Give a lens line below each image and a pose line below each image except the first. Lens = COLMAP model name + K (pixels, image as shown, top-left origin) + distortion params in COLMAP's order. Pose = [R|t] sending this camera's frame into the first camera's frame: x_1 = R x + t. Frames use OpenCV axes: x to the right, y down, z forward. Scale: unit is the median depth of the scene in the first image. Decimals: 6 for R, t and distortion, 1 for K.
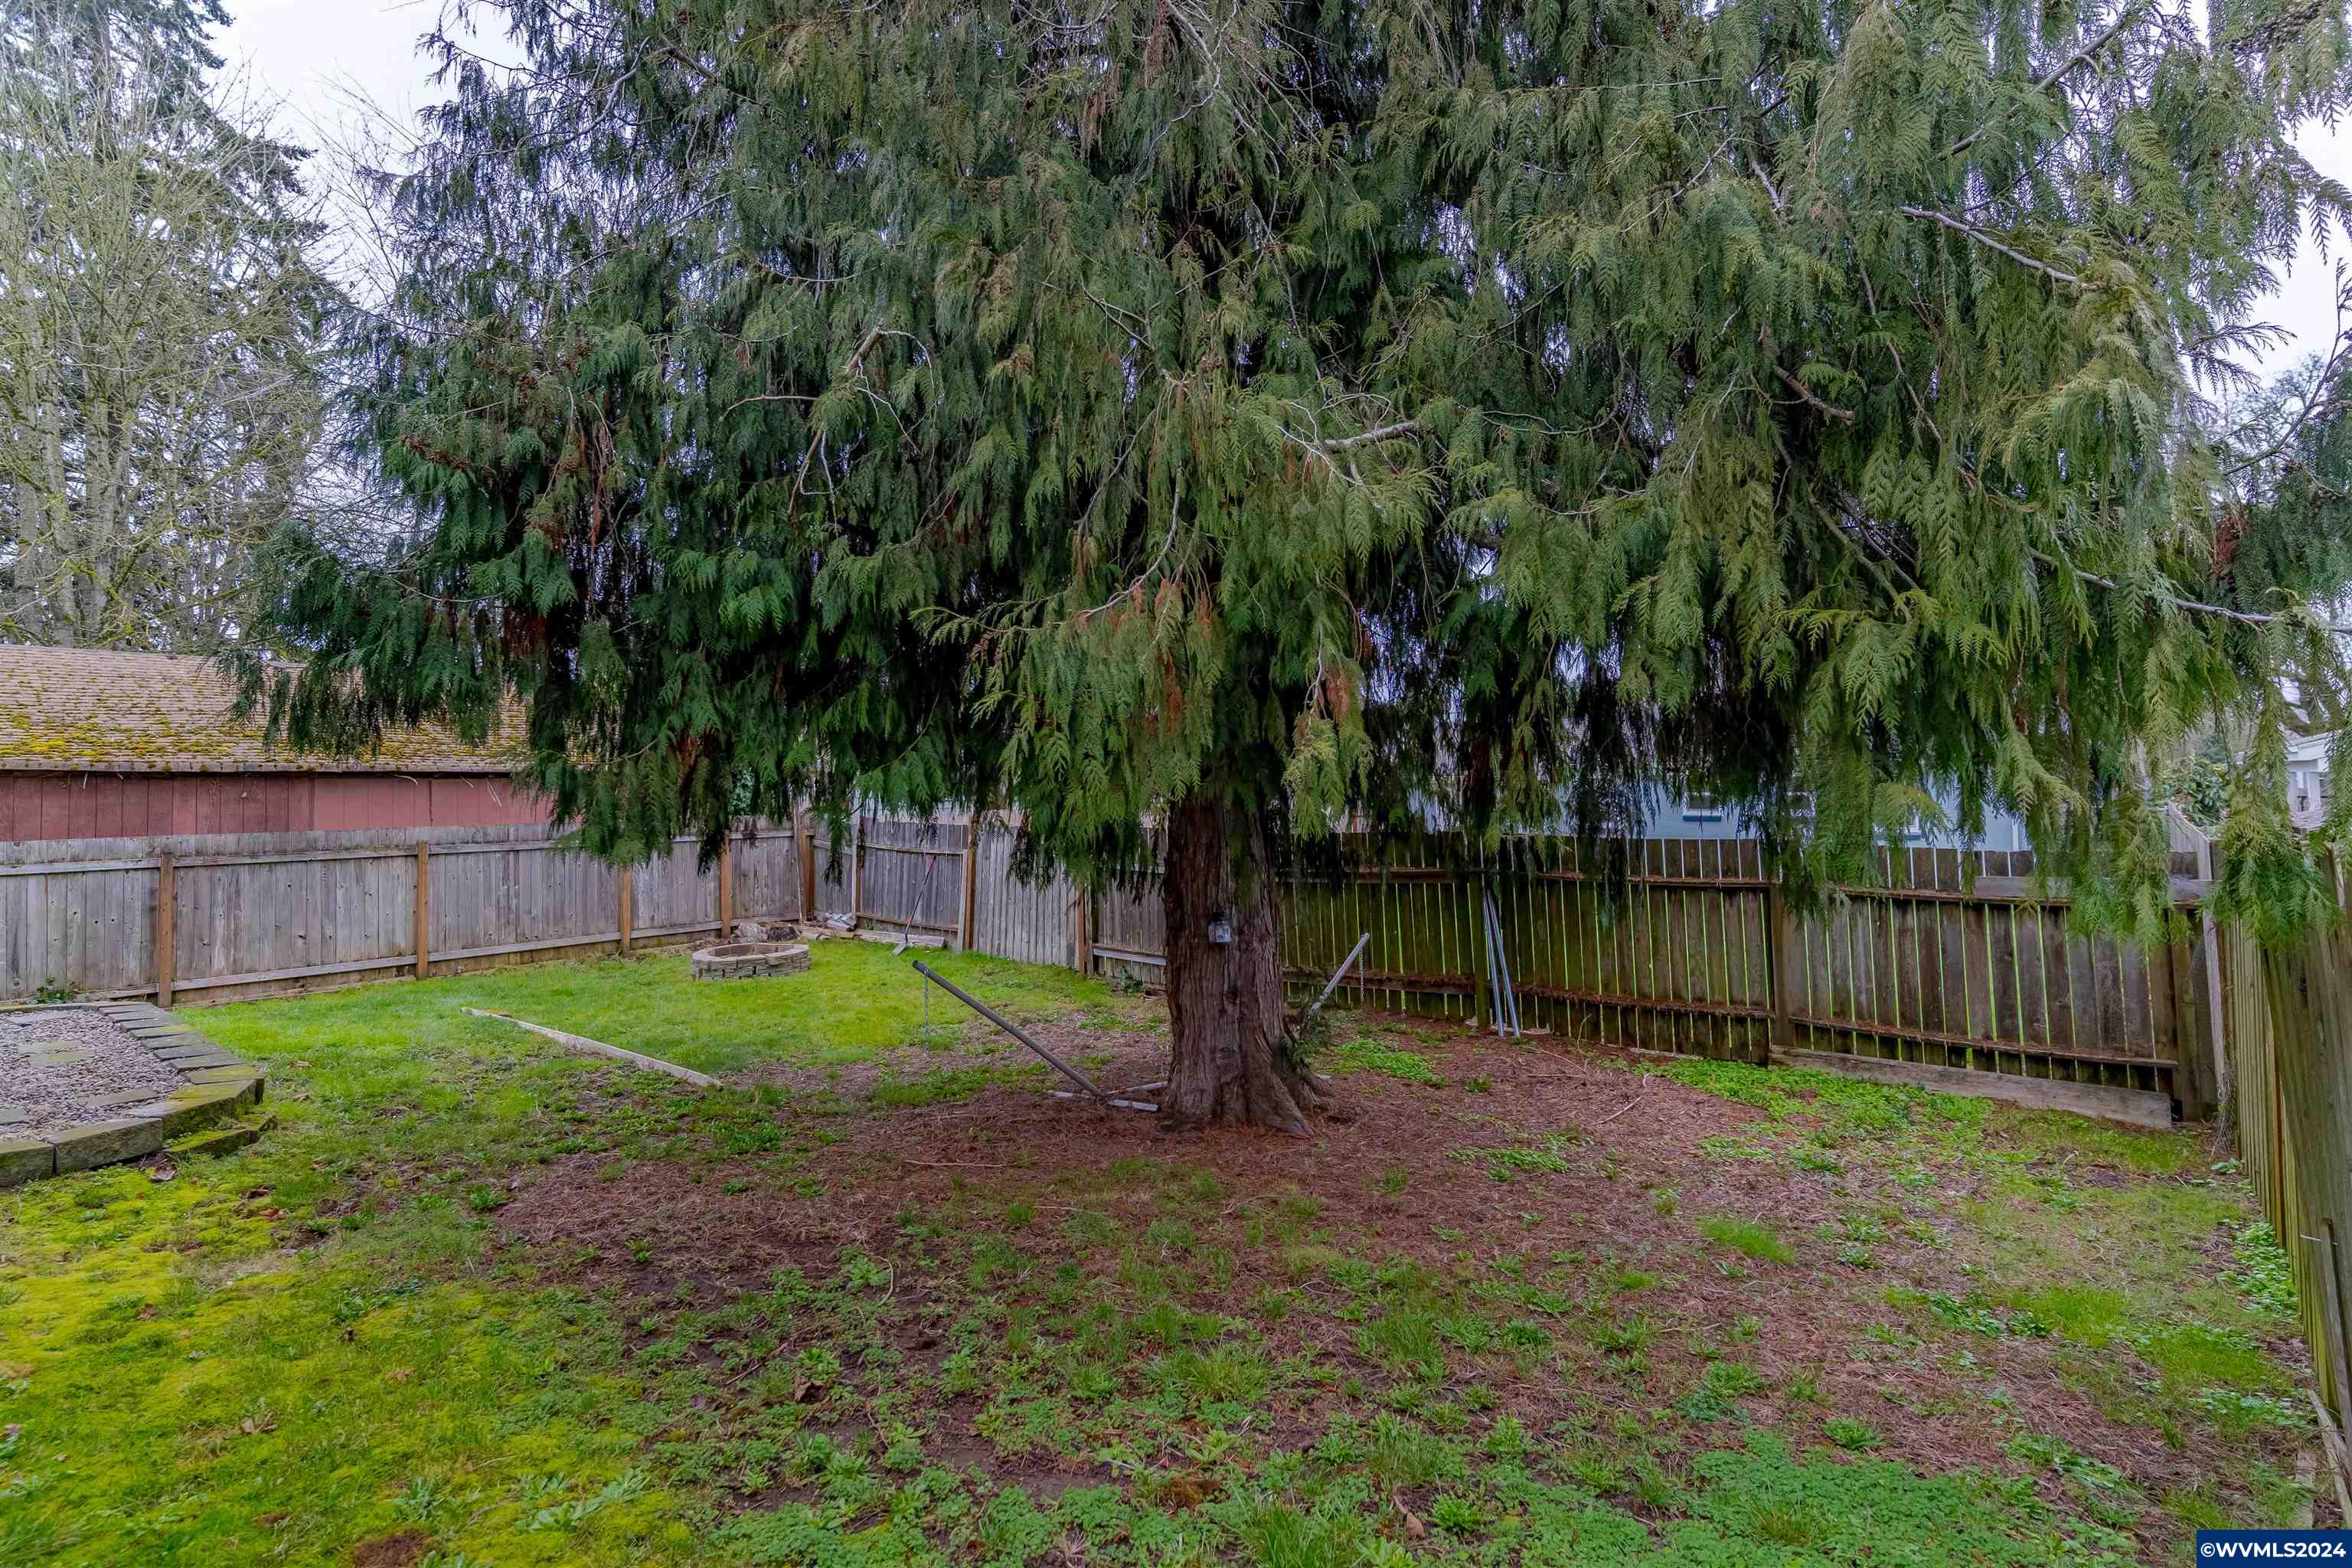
lens RADIAL K [[1148.0, 0, 1171.6], [0, 1148.0, 785.5], [0, 0, 1]] dist [0.001949, -0.000272]
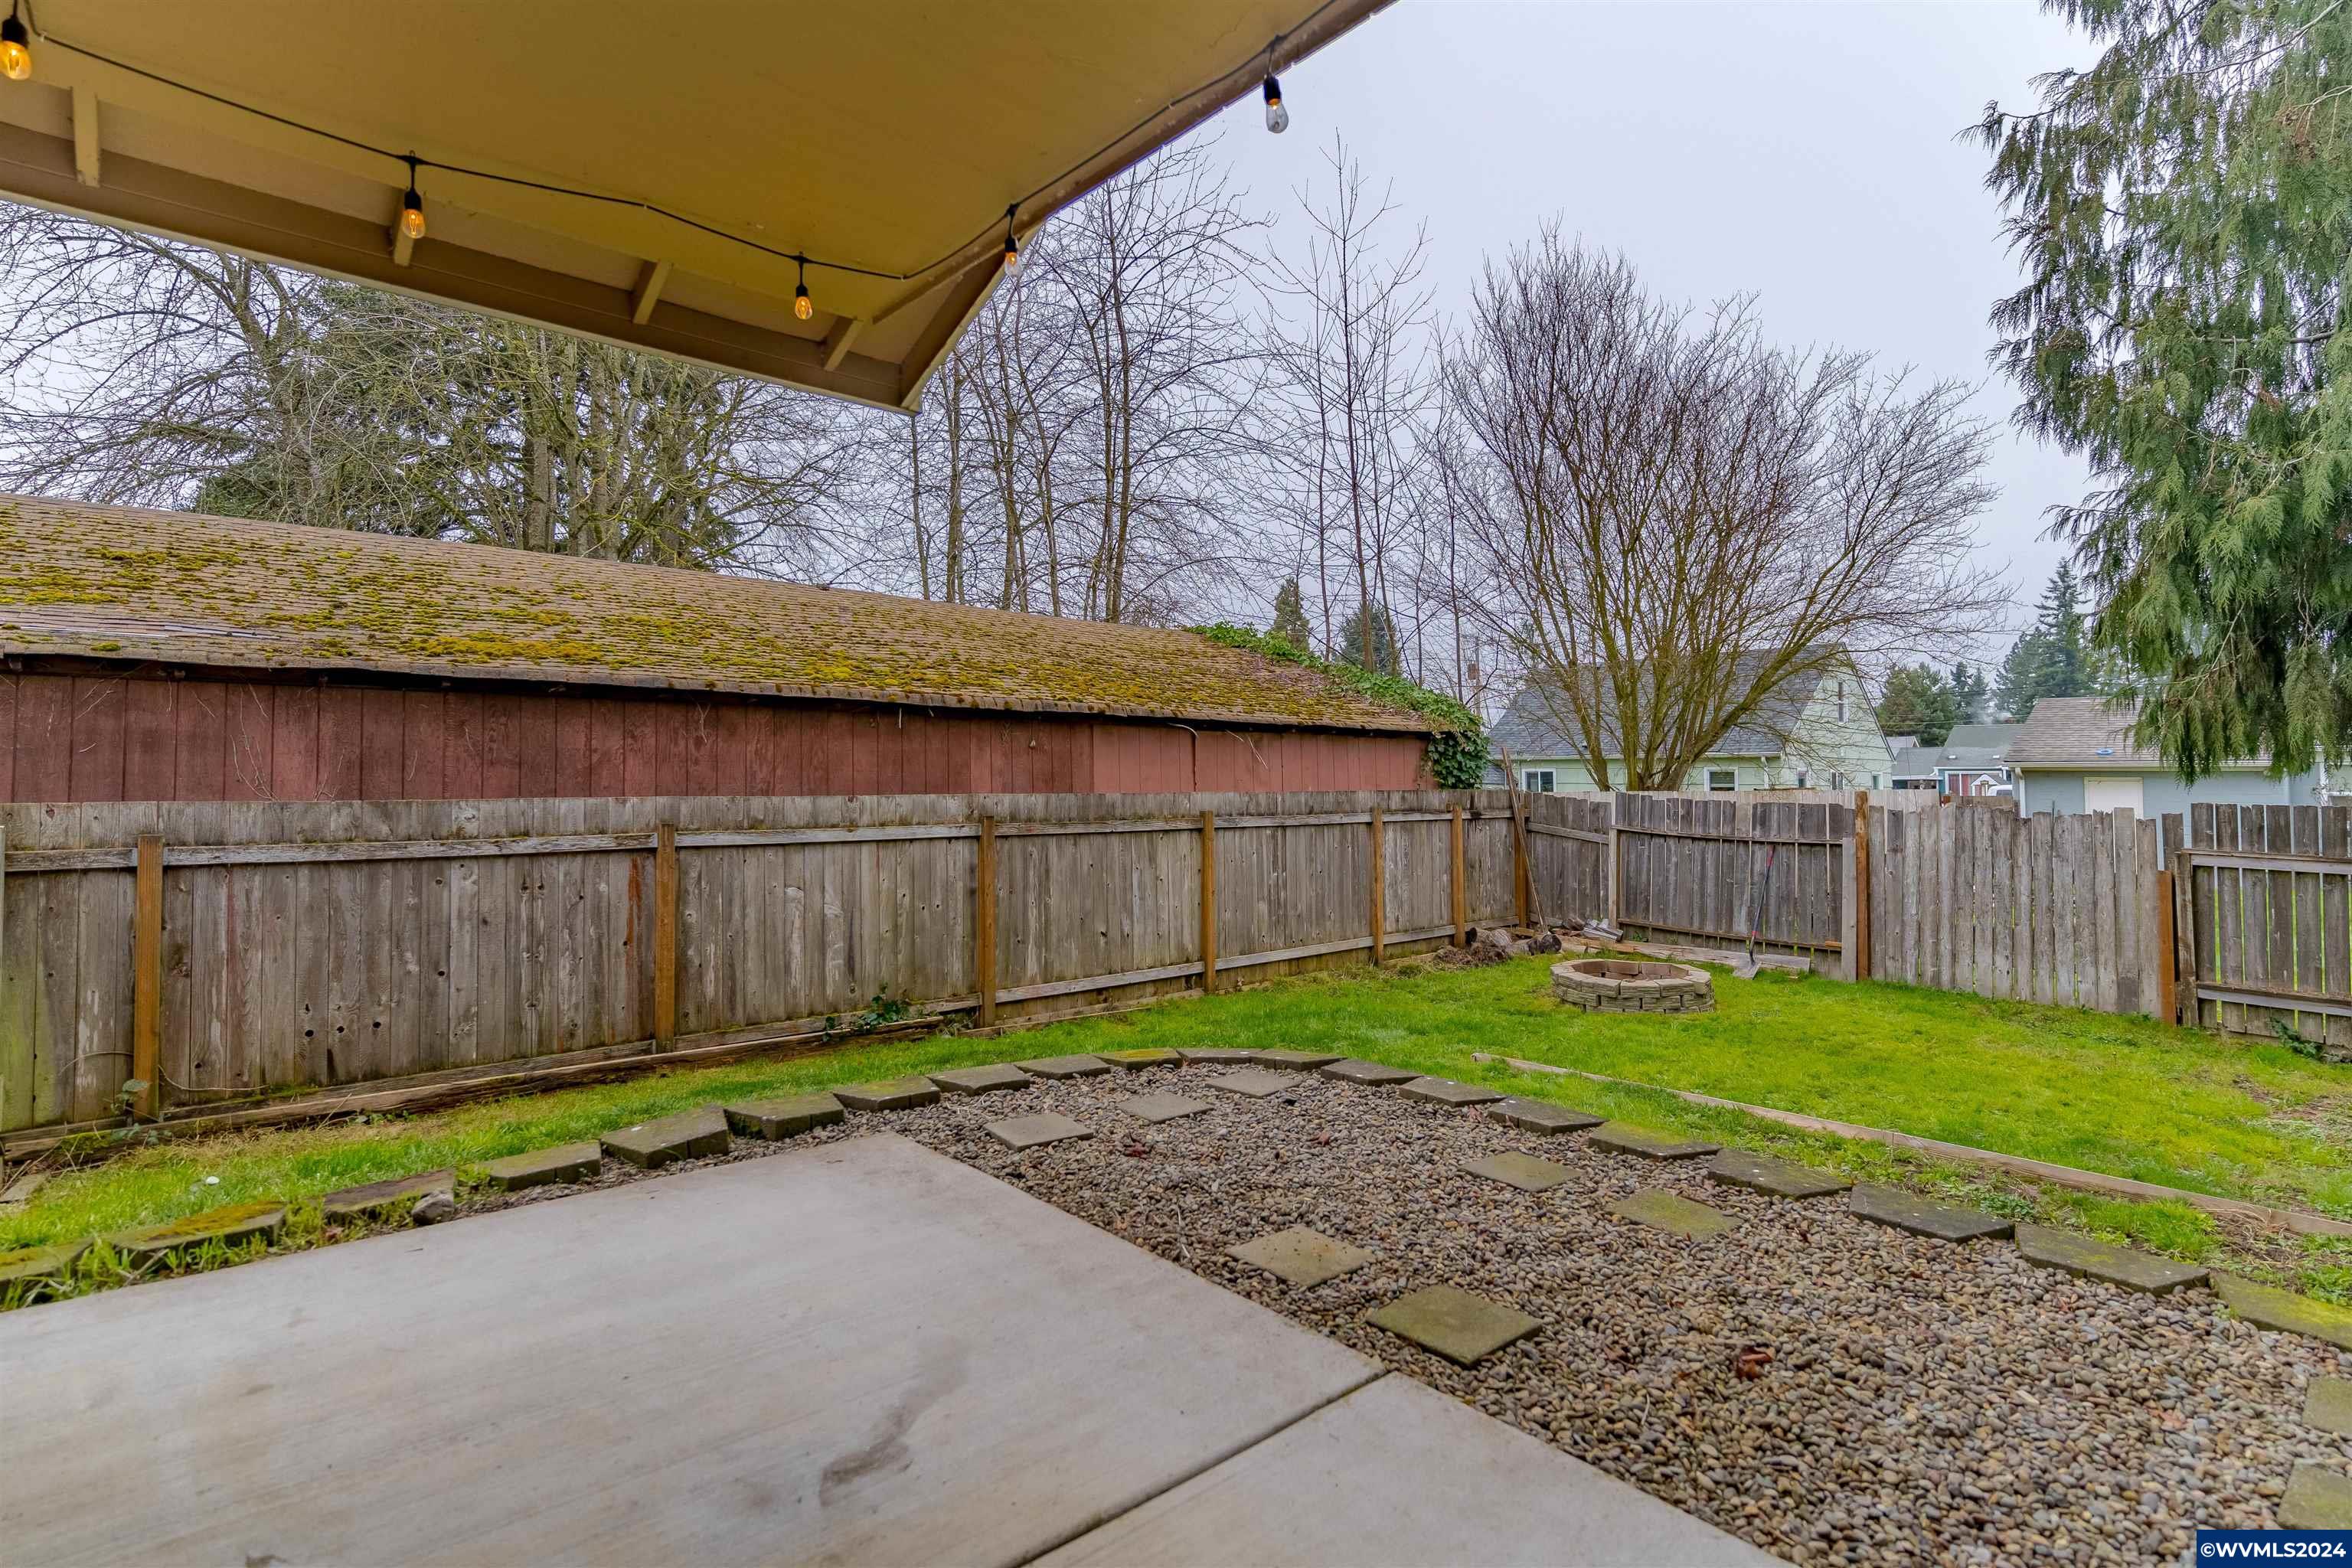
lens RADIAL K [[1148.0, 0, 1172.4], [0, 1148.0, 771.0], [0, 0, 1]] dist [0.001949, -0.000272]
pose [[0.988216, 0.011543, -0.152628, -0.622892], [-0.013363, 0.999851, -0.010901, 0.034474], [0.152479, 0.012812, 0.988224, 0.278424]]
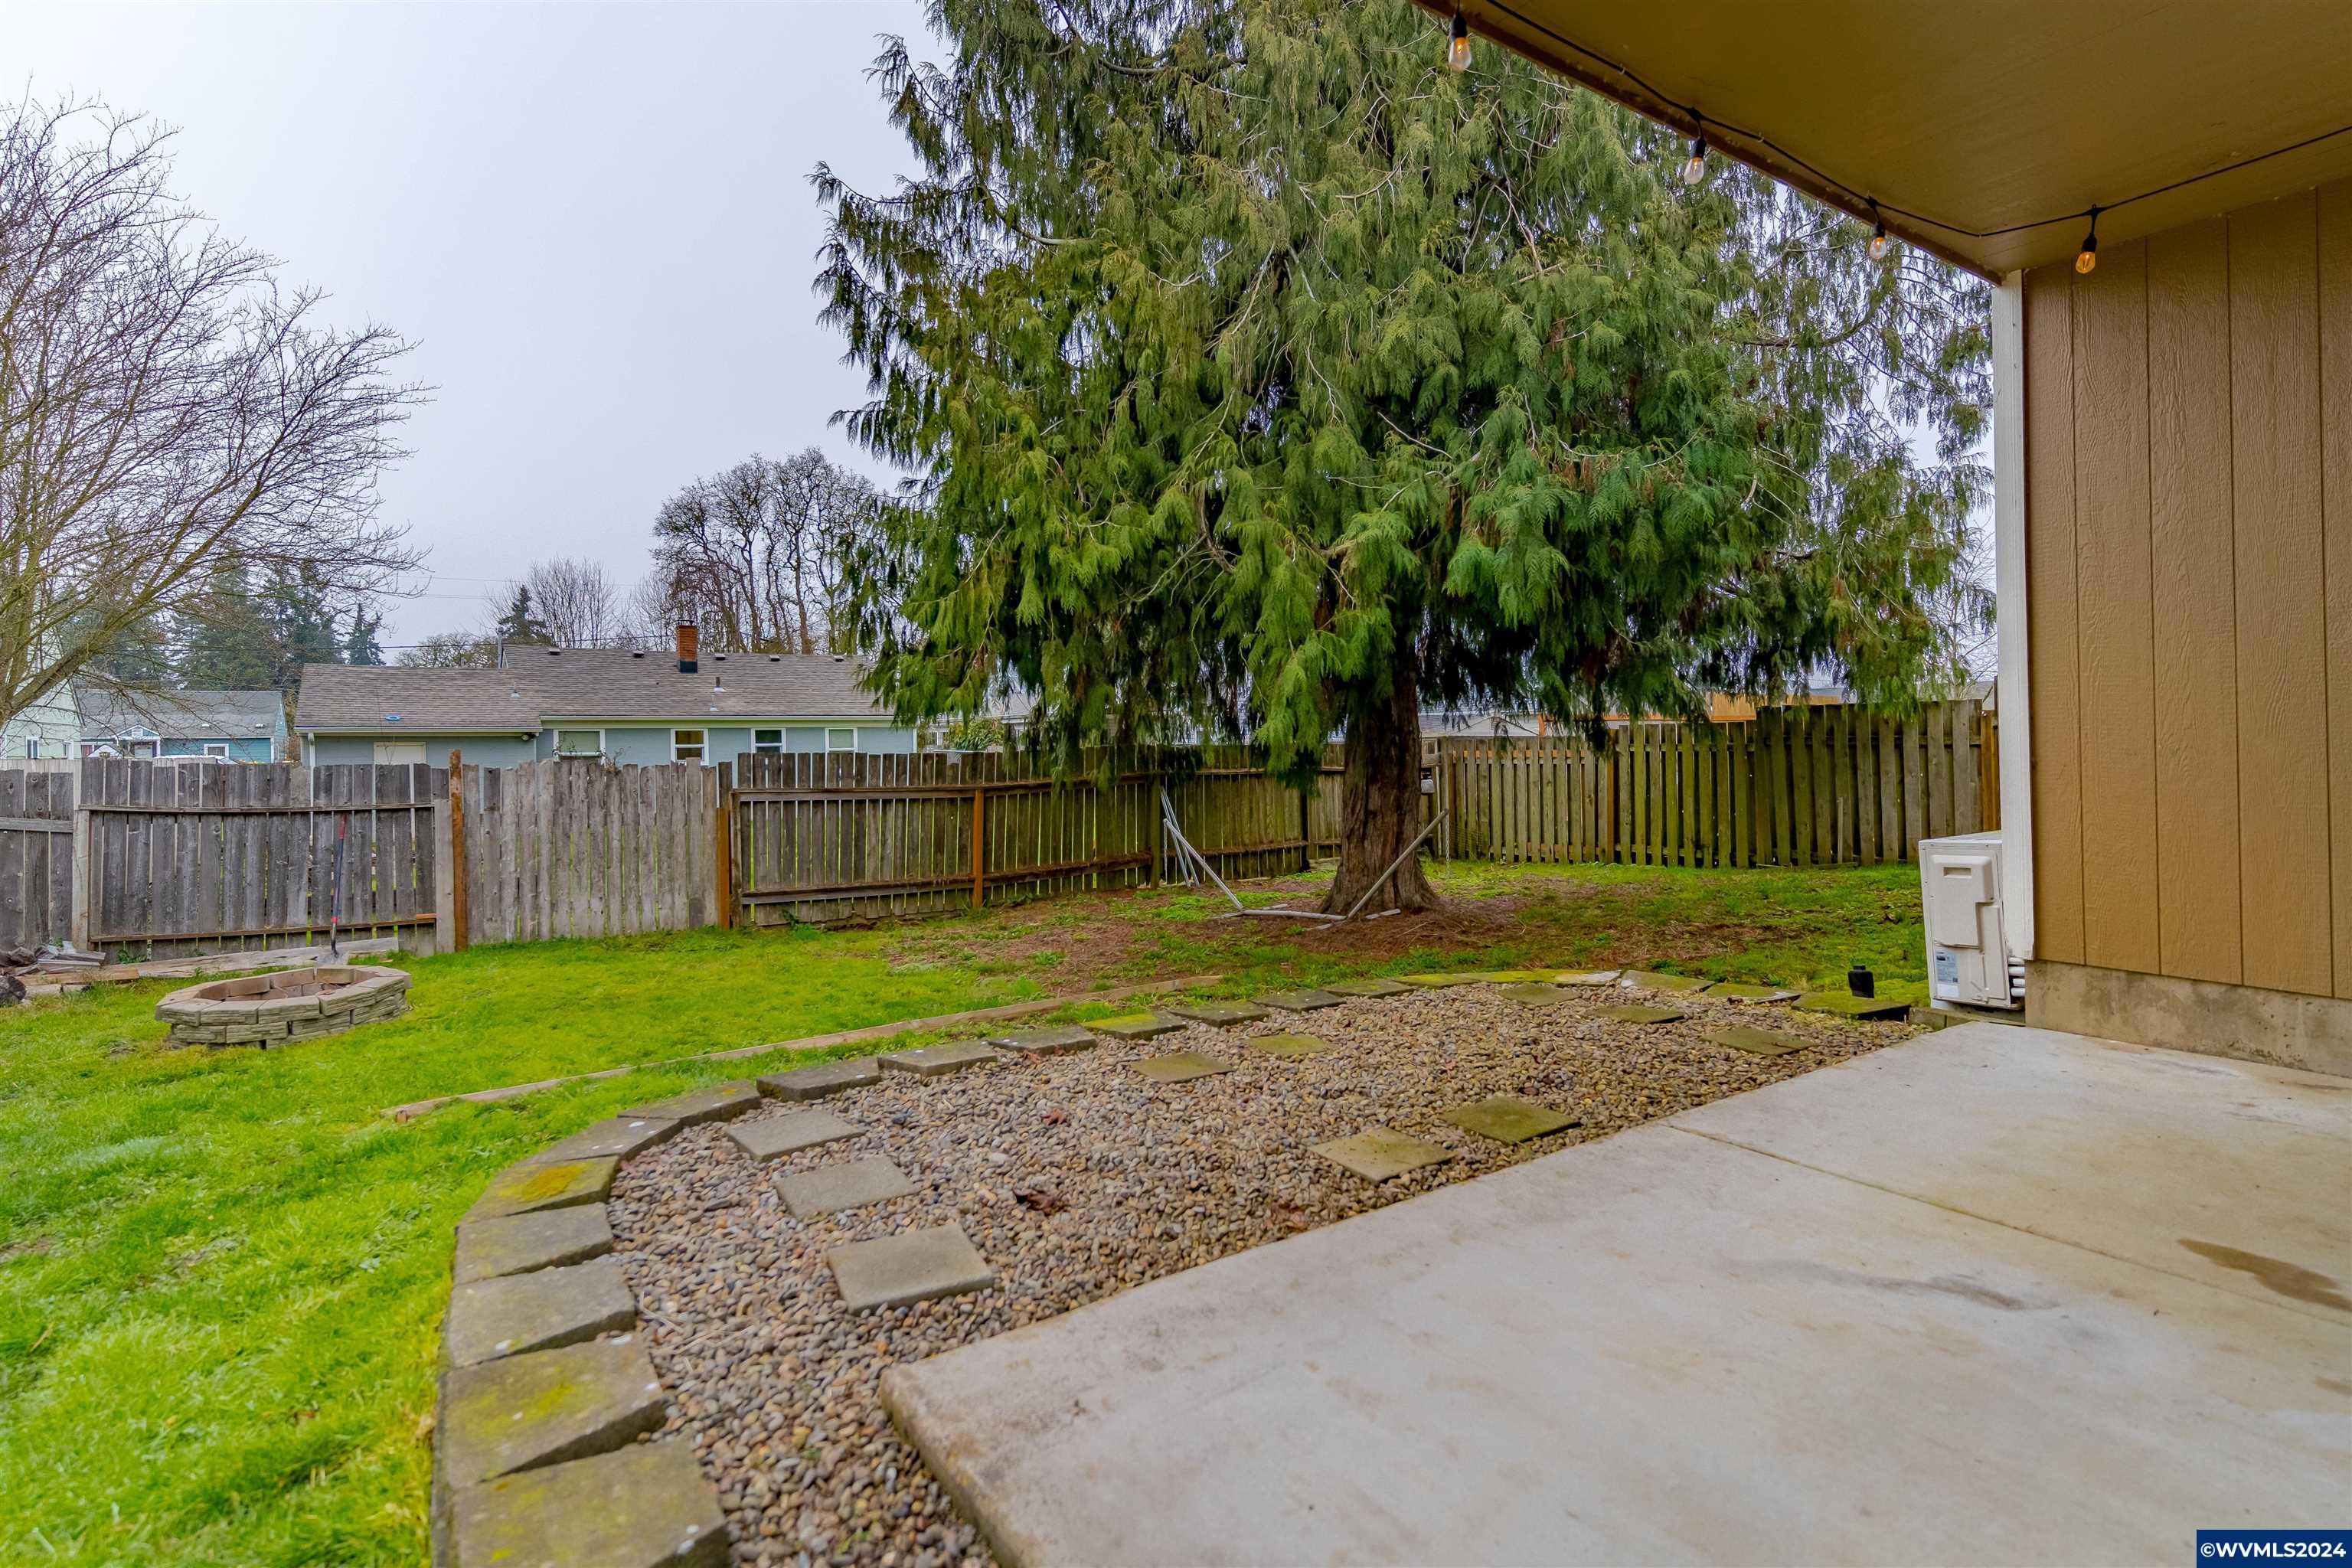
lens RADIAL K [[1148.0, 0, 1178.7], [0, 1148.0, 748.7], [0, 0, 1]] dist [0.001949, -0.000272]
pose [[0.284758, 0.001911, 0.958597, -0.891485], [0.014103, 0.999881, -0.006182, 0.045885], [-0.958496, 0.015280, 0.284698, 0.496957]]
